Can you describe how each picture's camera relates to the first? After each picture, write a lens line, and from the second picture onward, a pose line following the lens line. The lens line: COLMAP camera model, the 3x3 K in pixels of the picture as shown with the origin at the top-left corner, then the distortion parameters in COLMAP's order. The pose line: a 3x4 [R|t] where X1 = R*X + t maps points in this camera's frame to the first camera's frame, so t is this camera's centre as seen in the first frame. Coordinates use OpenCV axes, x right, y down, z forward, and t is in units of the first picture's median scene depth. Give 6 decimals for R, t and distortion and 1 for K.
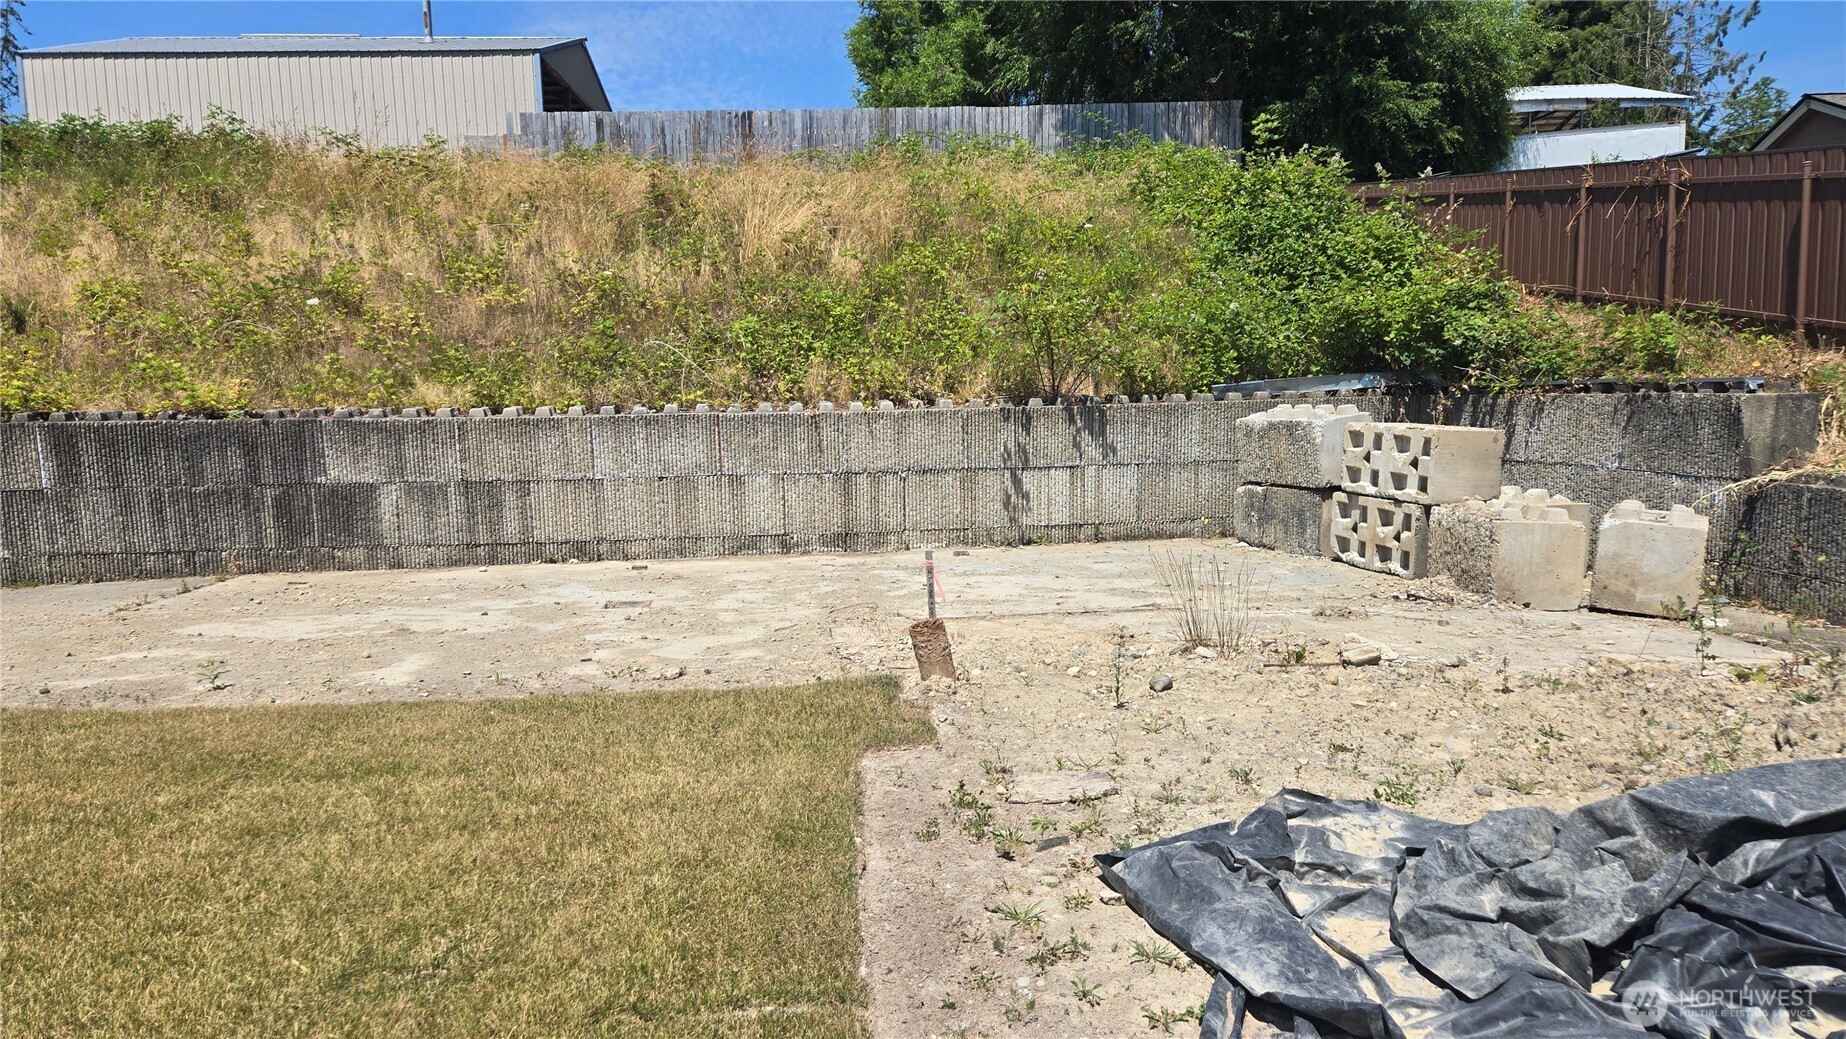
lens RADIAL K [[1246.2, 0, 923.0], [0, 1246.2, 519.5], [0, 0, 1]] dist [0.086270, -0.067531]
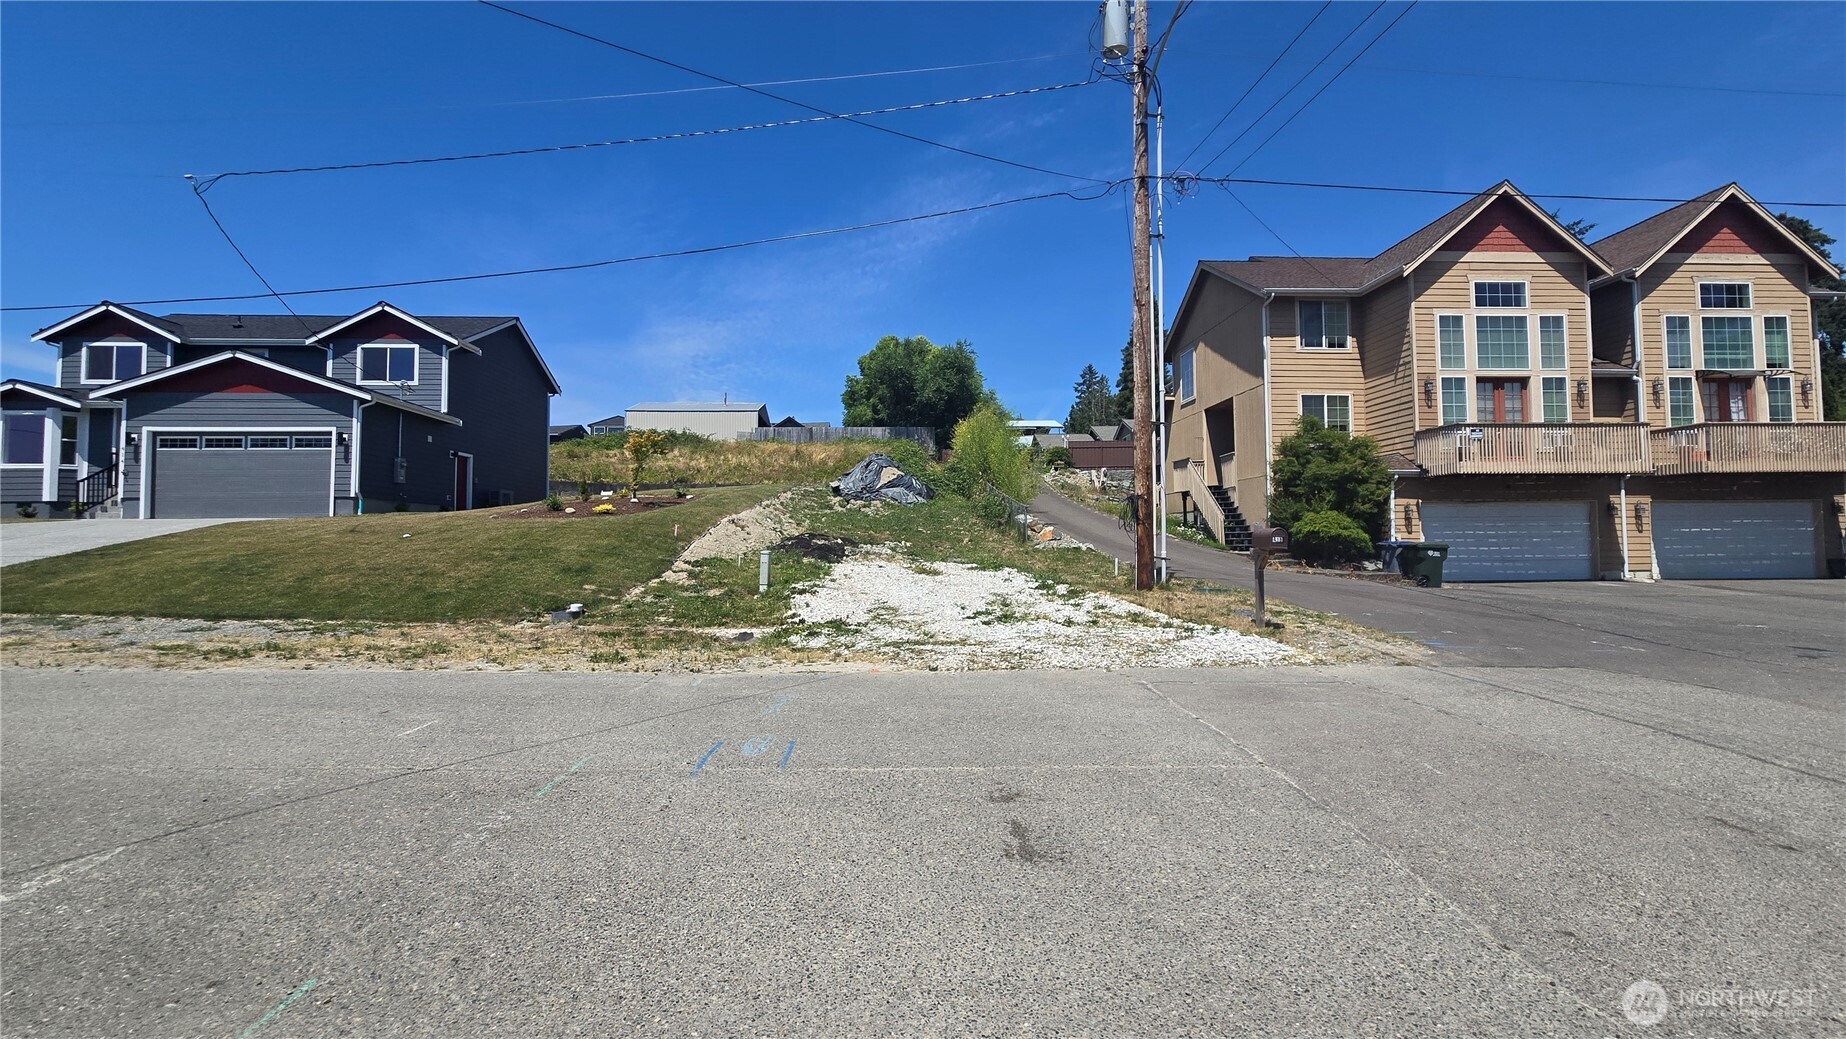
lens RADIAL K [[762.7, 0, 928.6], [0, 762.7, 511.7], [0, 0, 1]] dist [-0.001087, 0.000028]
pose [[0.999197, 0.012552, 0.038049, 0.279295], [-0.006801, 0.989012, -0.147679, 0.574055], [-0.039485, 0.147301, 0.988303, -2.657601]]
